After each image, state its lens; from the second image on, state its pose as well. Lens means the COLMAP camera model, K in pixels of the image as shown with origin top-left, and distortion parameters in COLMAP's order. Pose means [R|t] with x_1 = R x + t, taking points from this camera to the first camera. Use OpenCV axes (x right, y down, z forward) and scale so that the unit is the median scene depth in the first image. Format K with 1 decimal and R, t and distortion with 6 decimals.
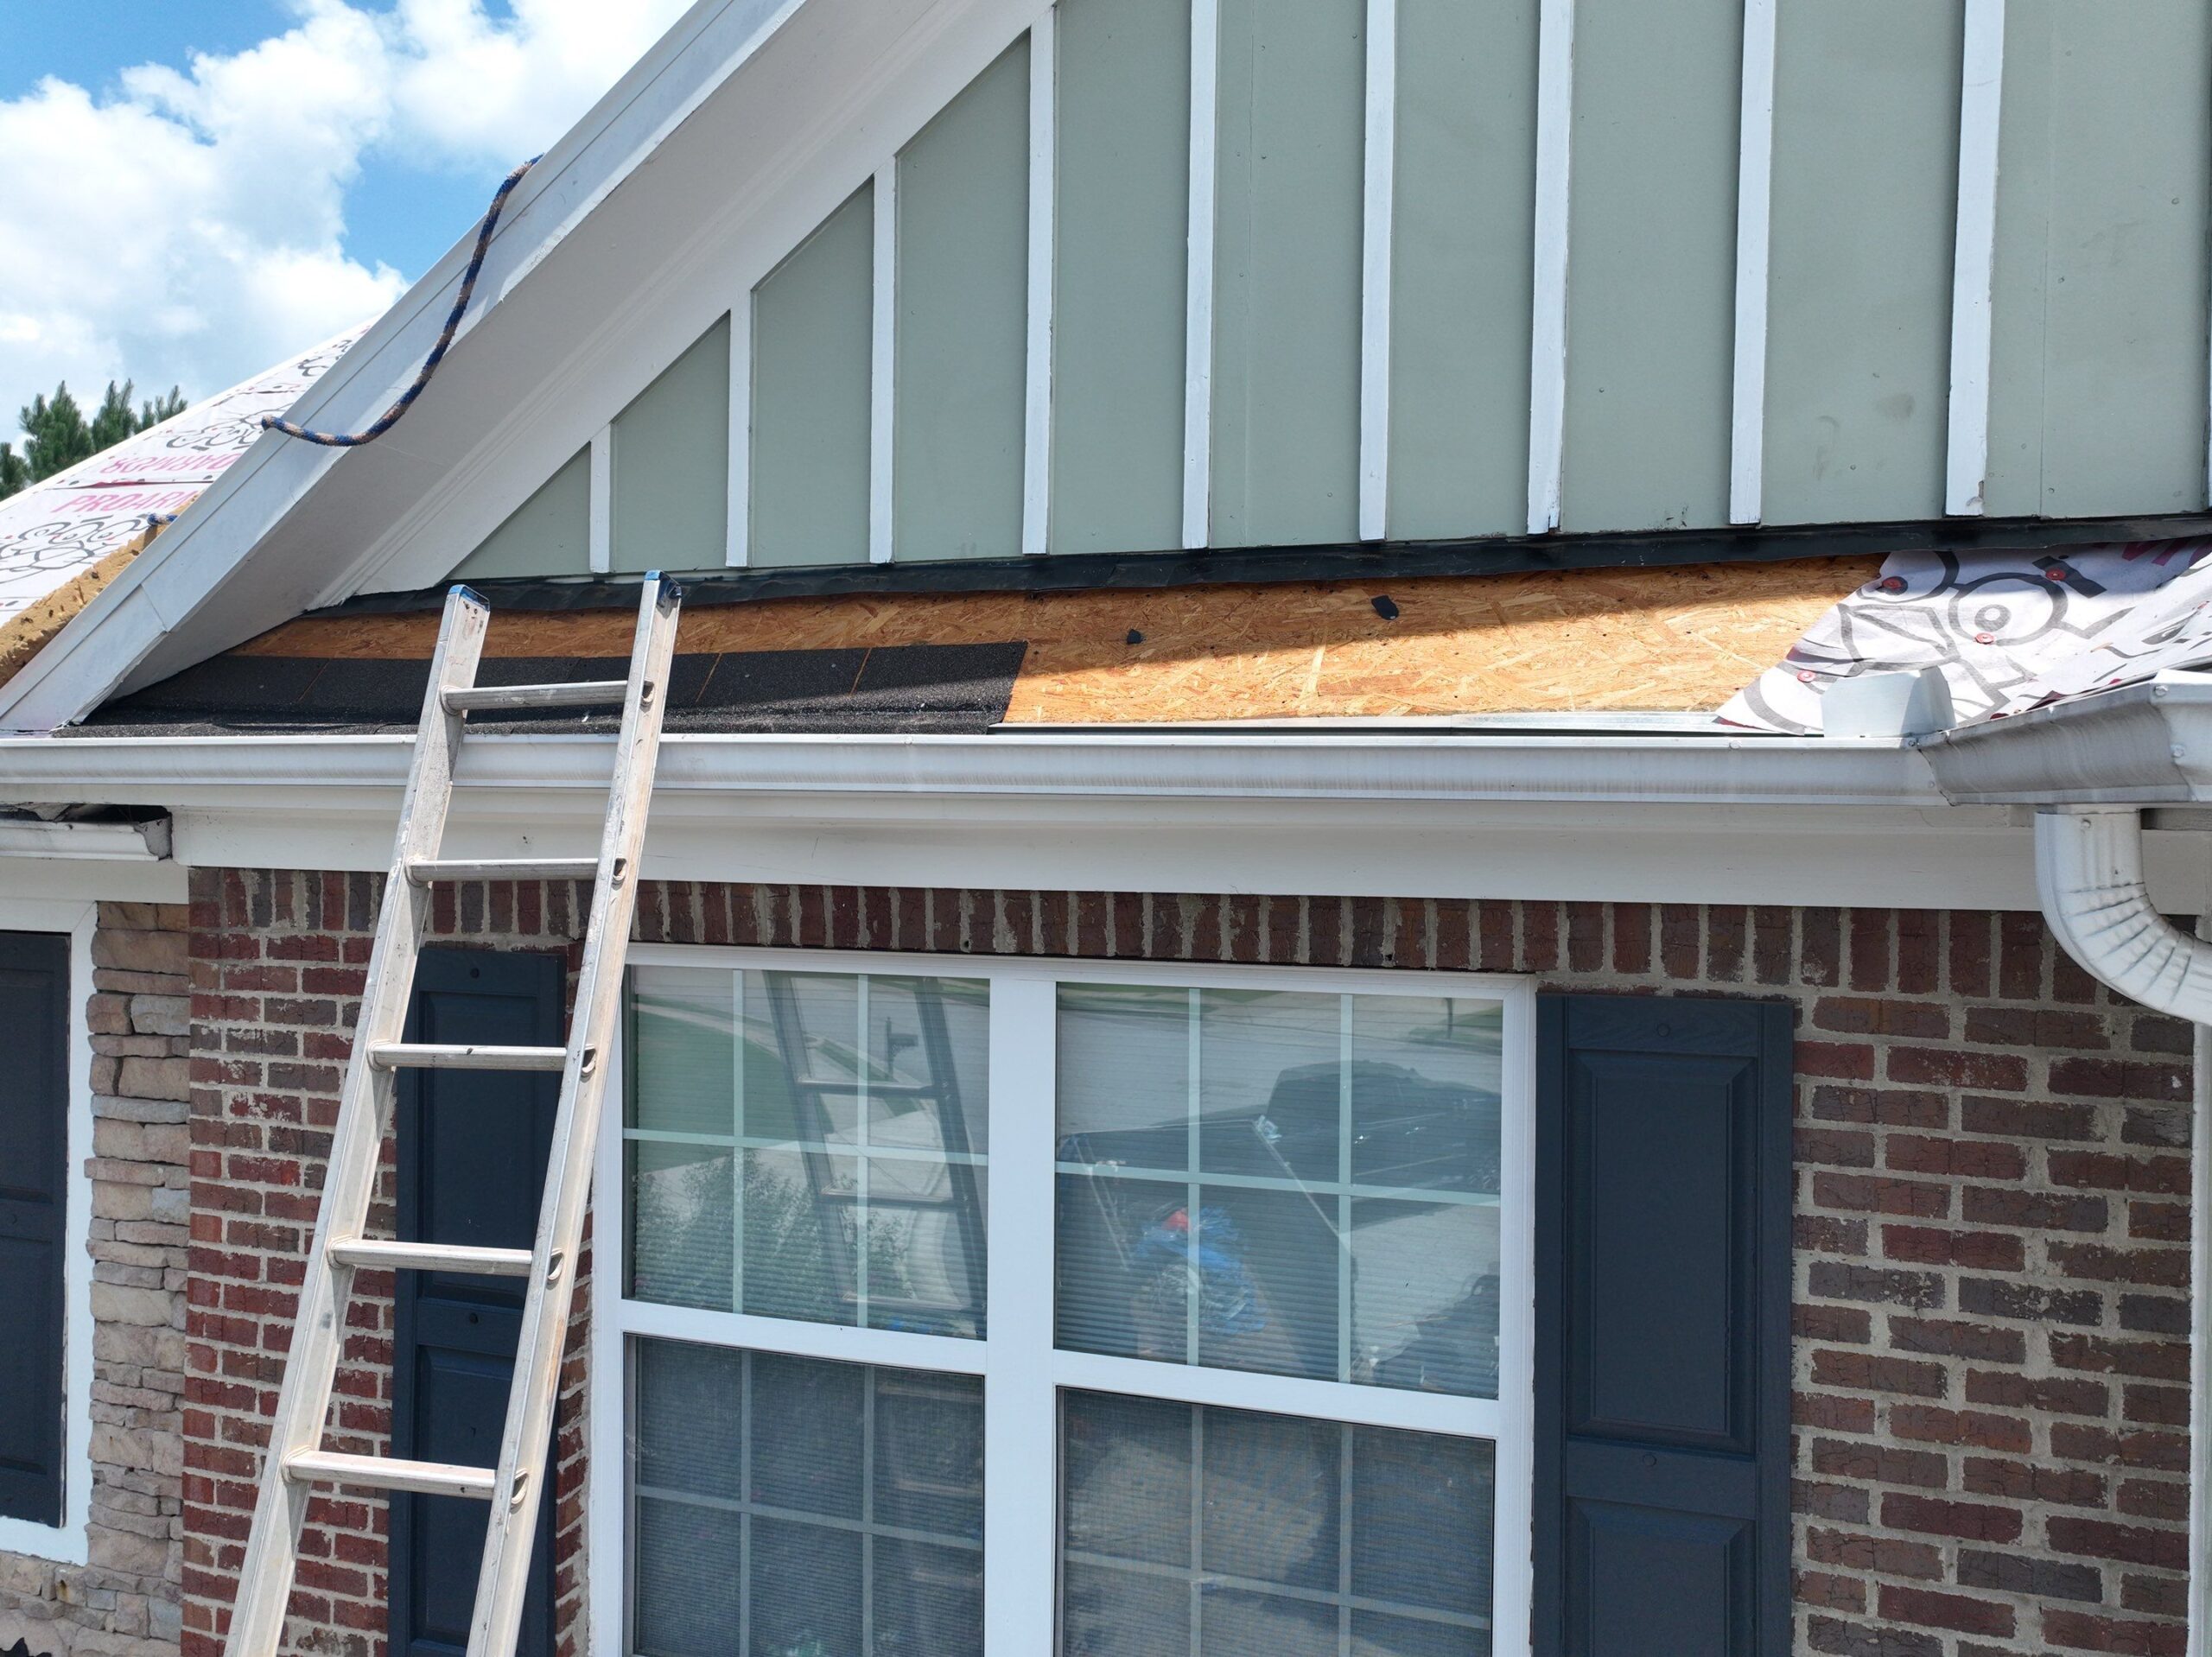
lens RADIAL K [[1555.4, 0, 1105.5], [0, 1555.4, 820.9], [0, 0, 1]] dist [0.003251, 0.006972]
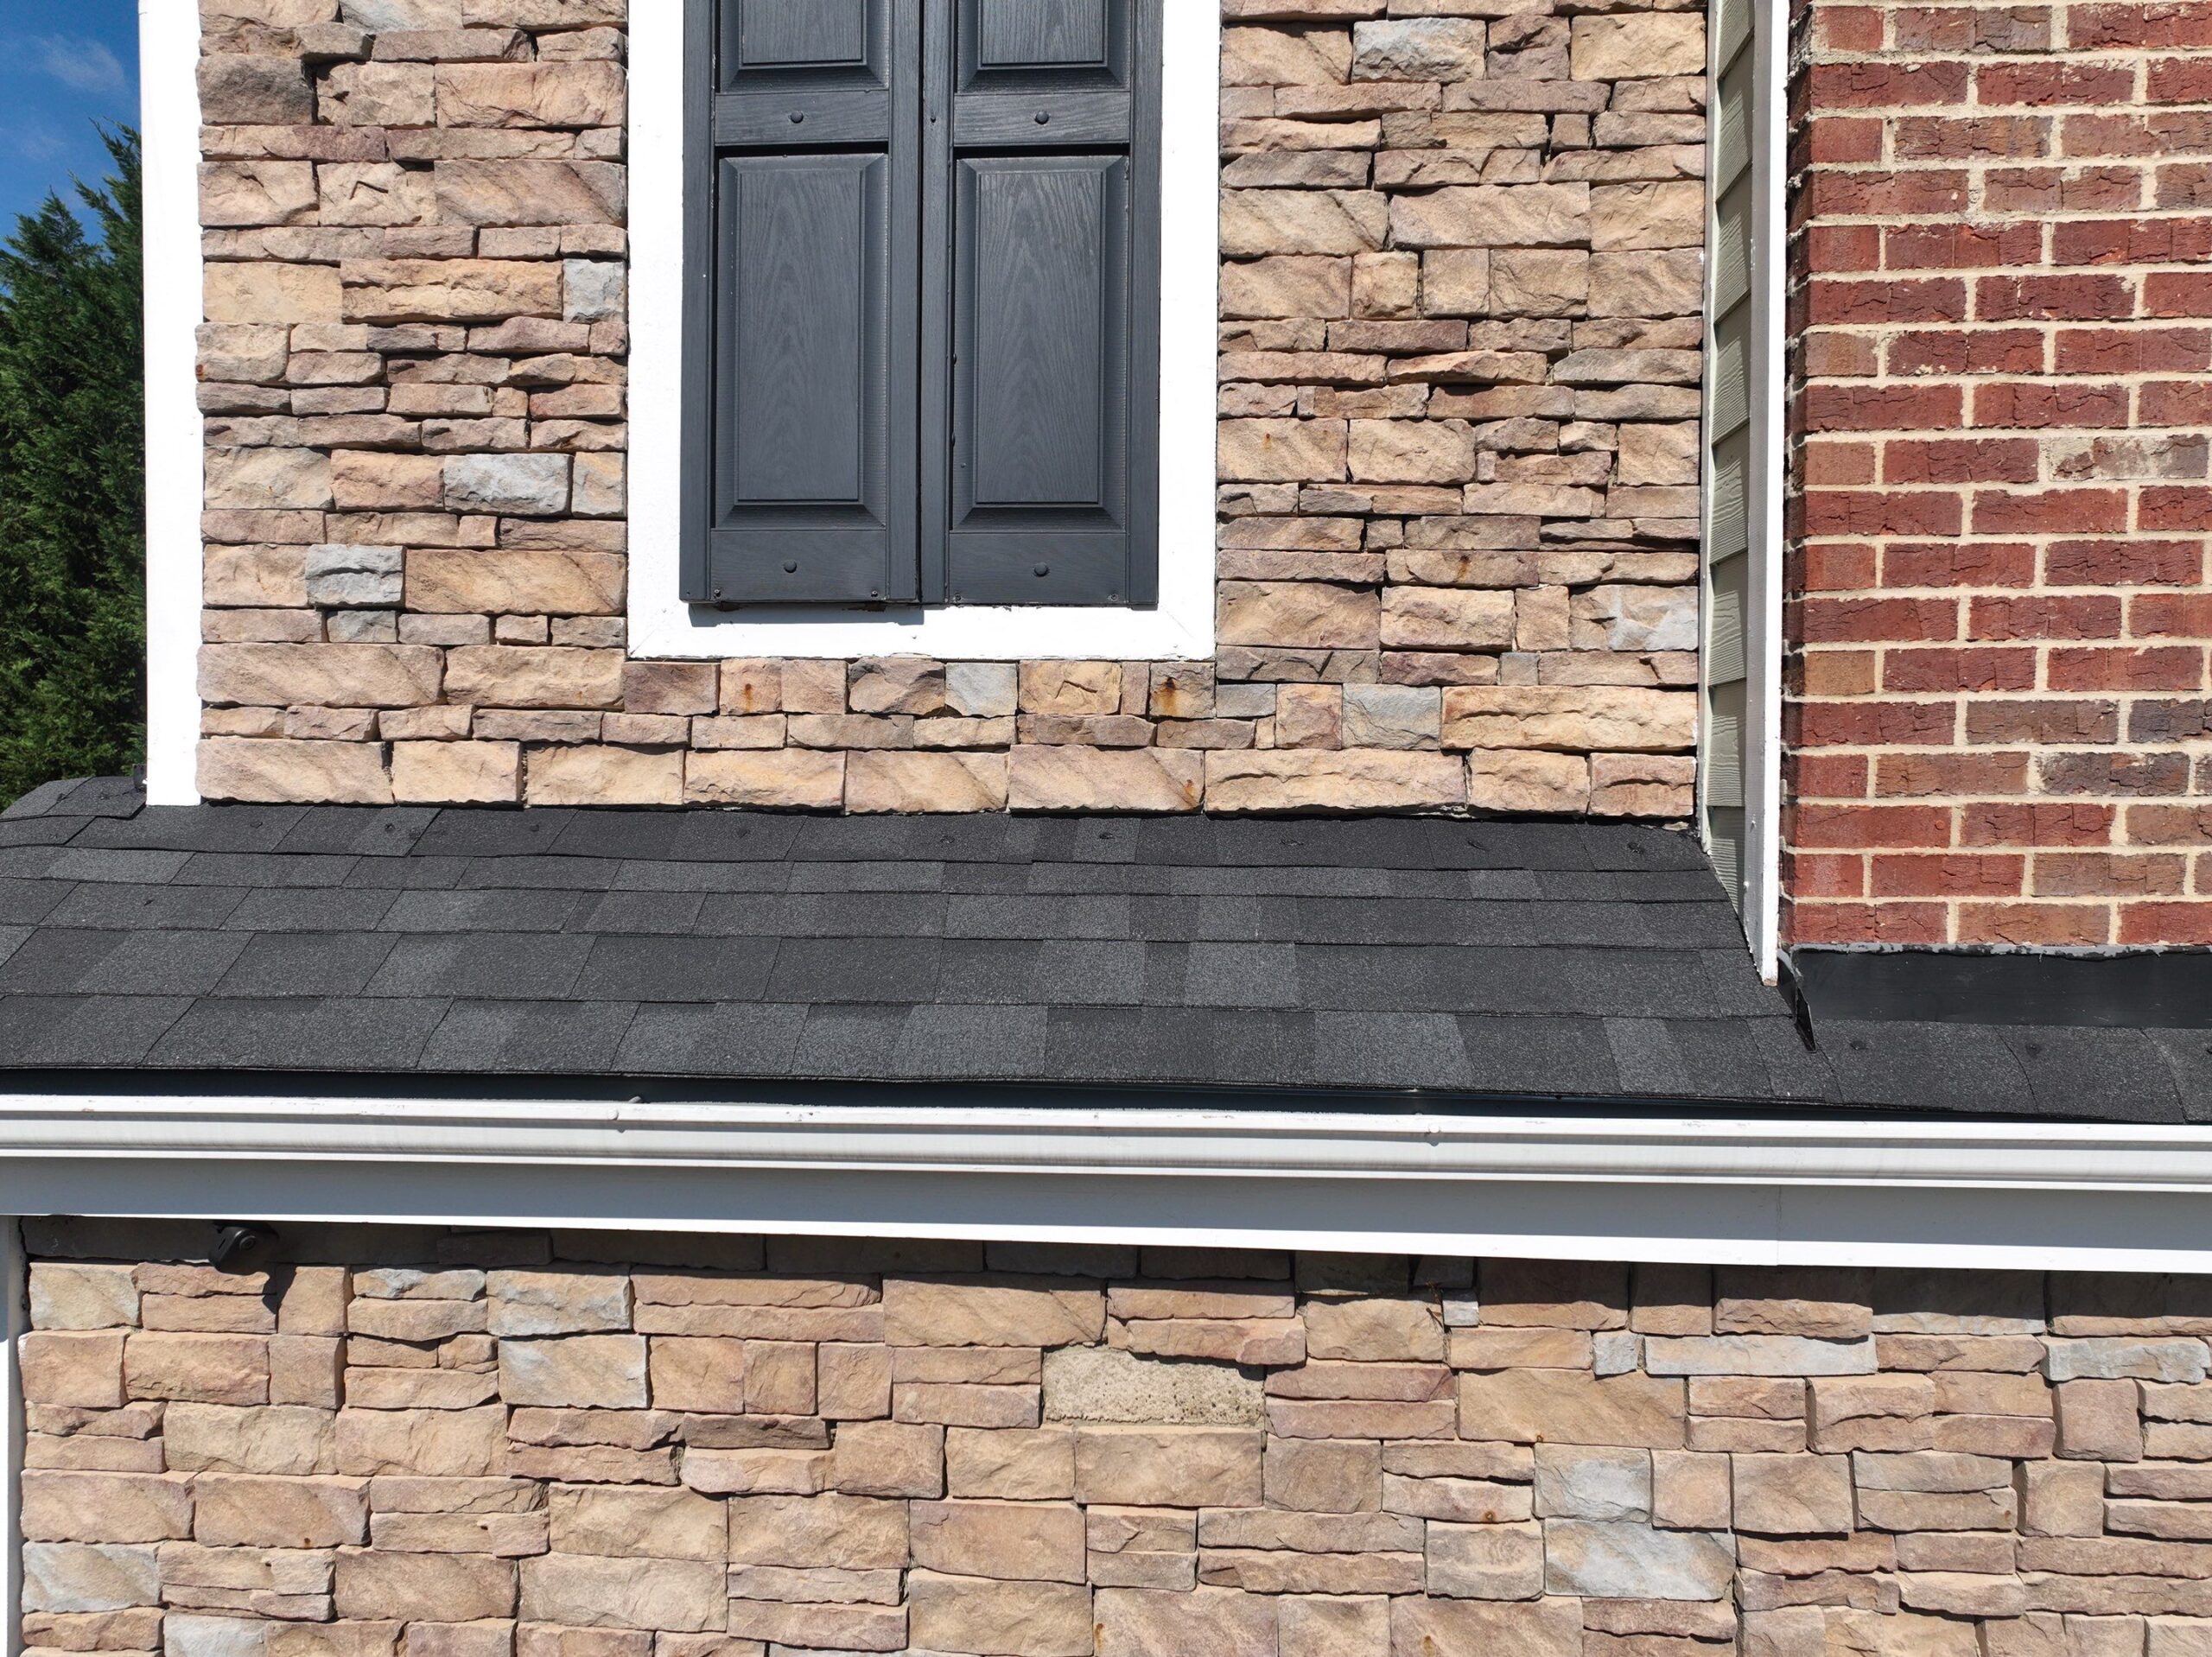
lens RADIAL K [[1555.4, 0, 1105.5], [0, 1555.4, 820.9], [0, 0, 1]] dist [0.003251, 0.006972]
pose [[0.969817, -0.006231, 0.243755, -1.072221], [0.006252, 0.999980, 0.000689, 0.689444], [-0.243754, 0.000856, 0.969837, 0.524051]]
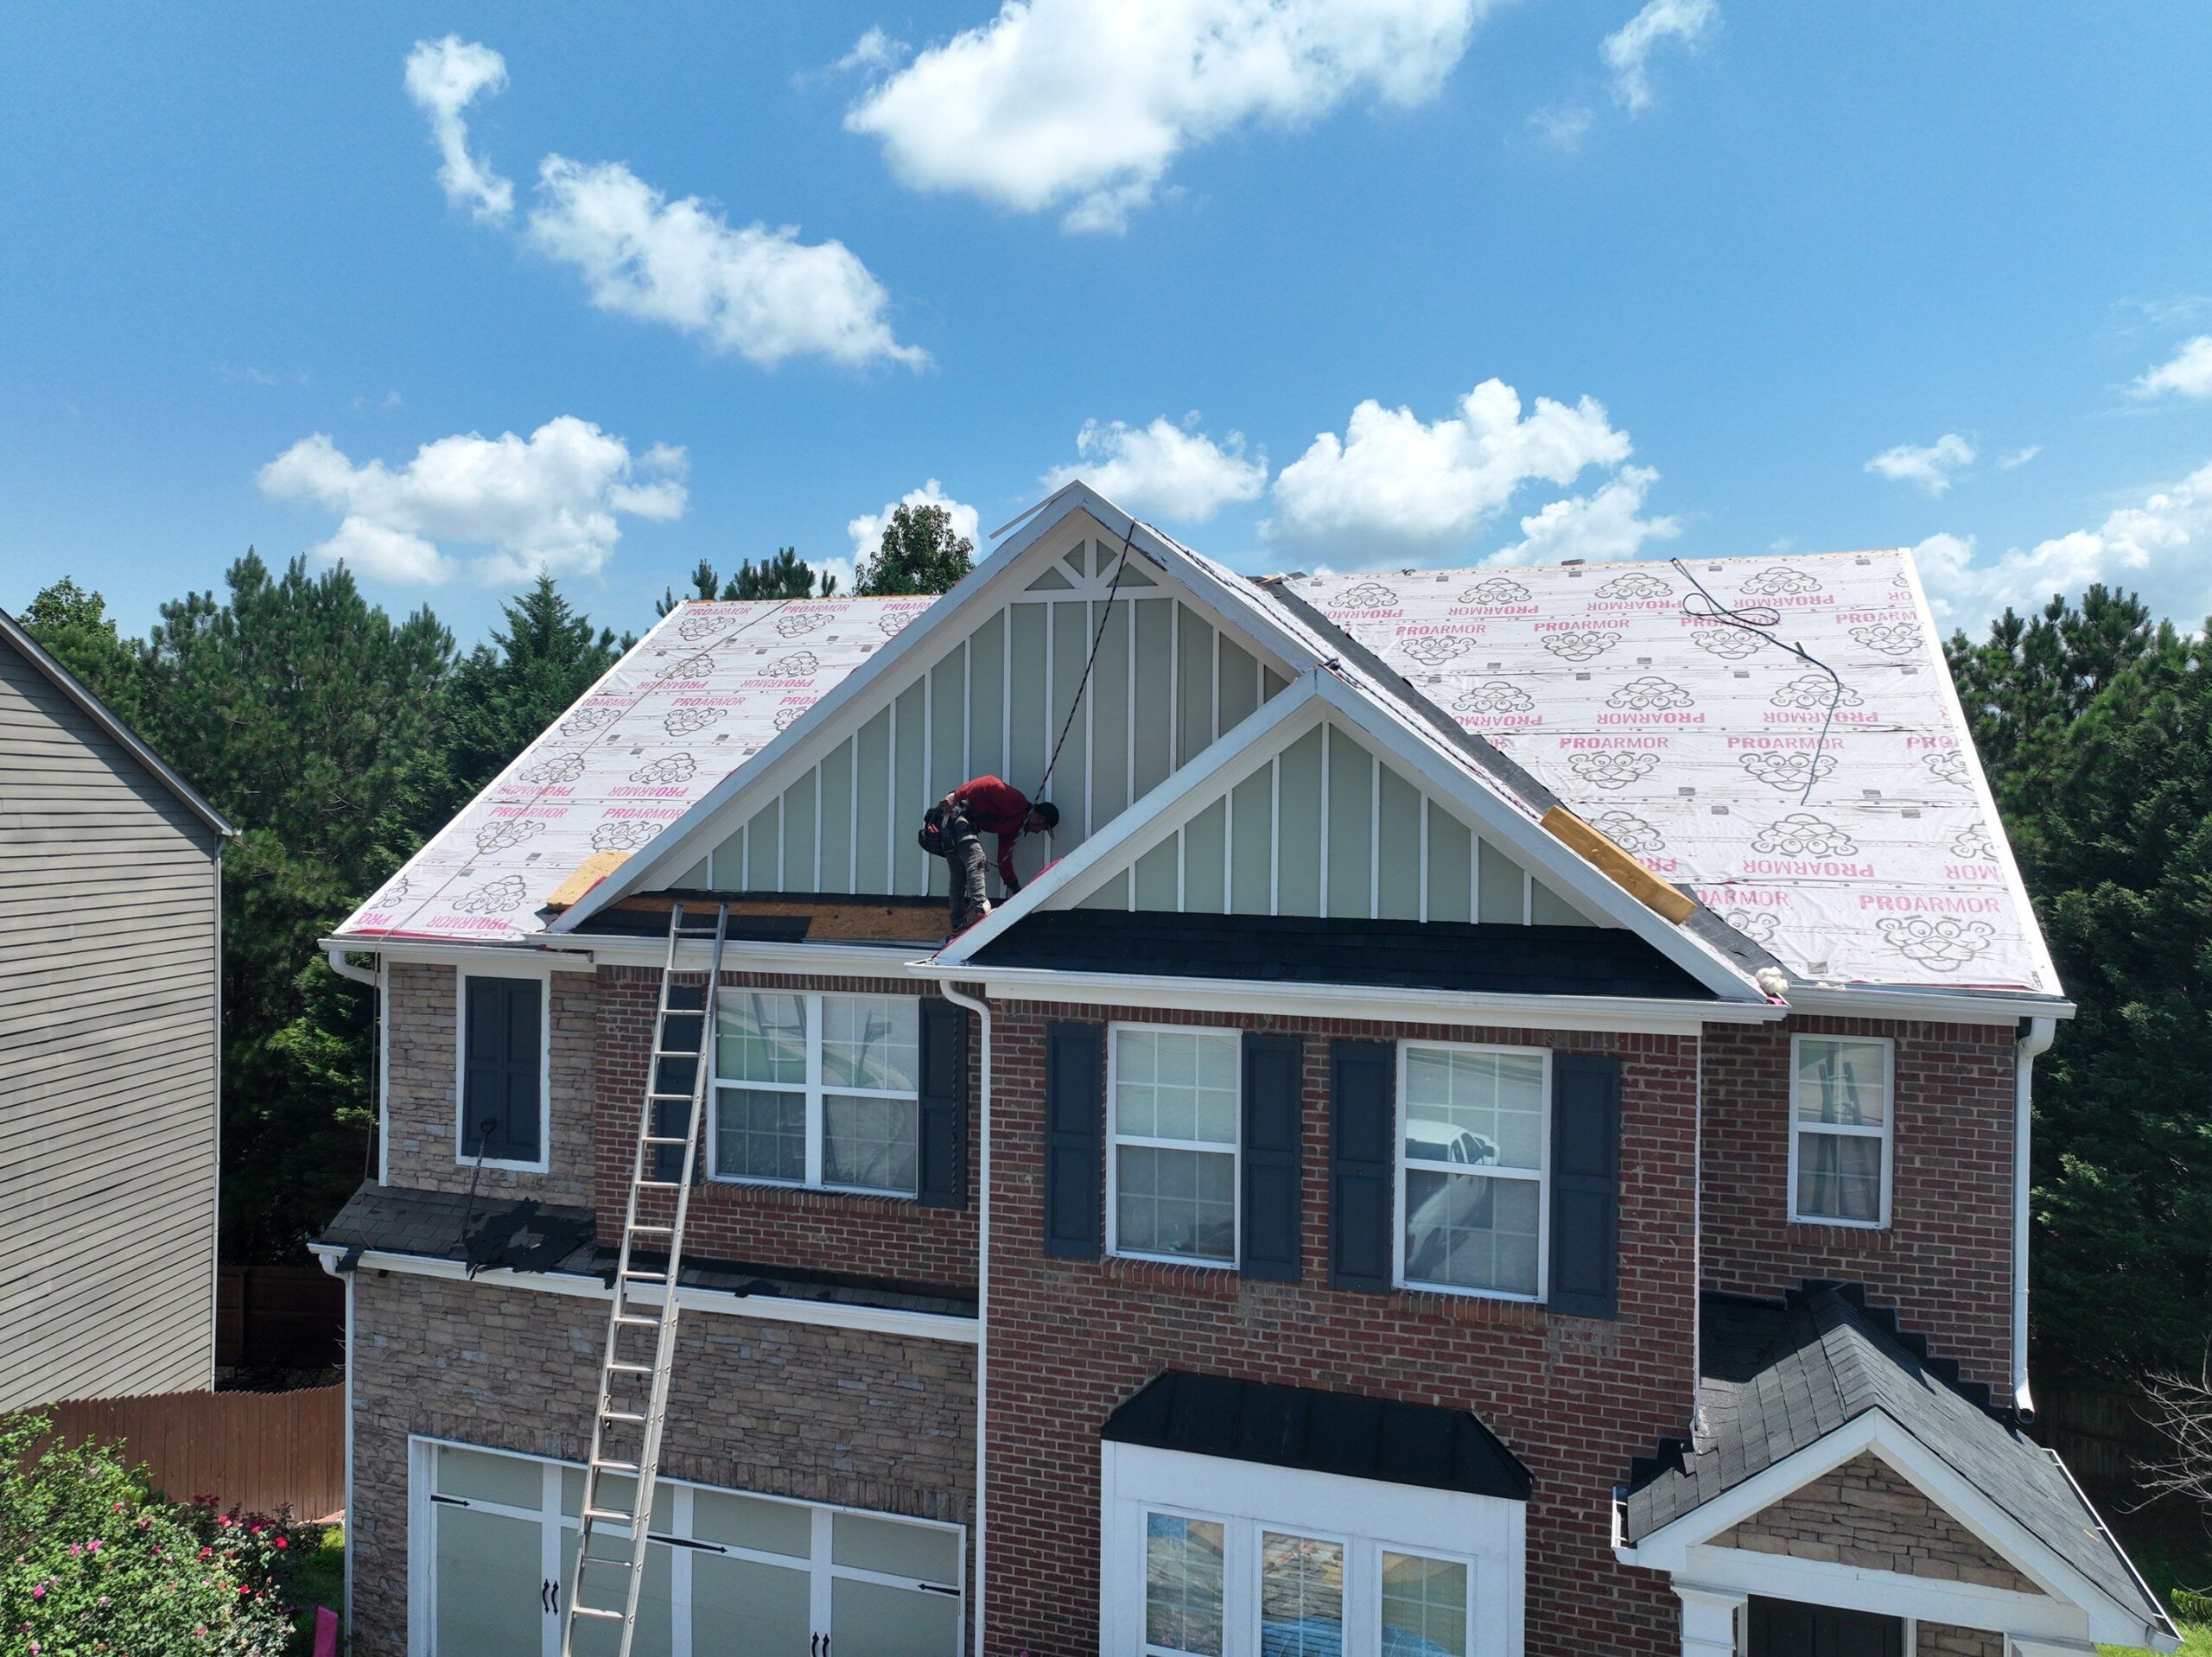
lens RADIAL K [[1555.4, 0, 1105.5], [0, 1555.4, 820.9], [0, 0, 1]] dist [0.003251, 0.006972]
pose [[0.999930, -0.000609, -0.011806, 0.702324], [0.000584, 0.999997, -0.002200, -0.320991], [0.011808, 0.002193, 0.999928, -2.846936]]
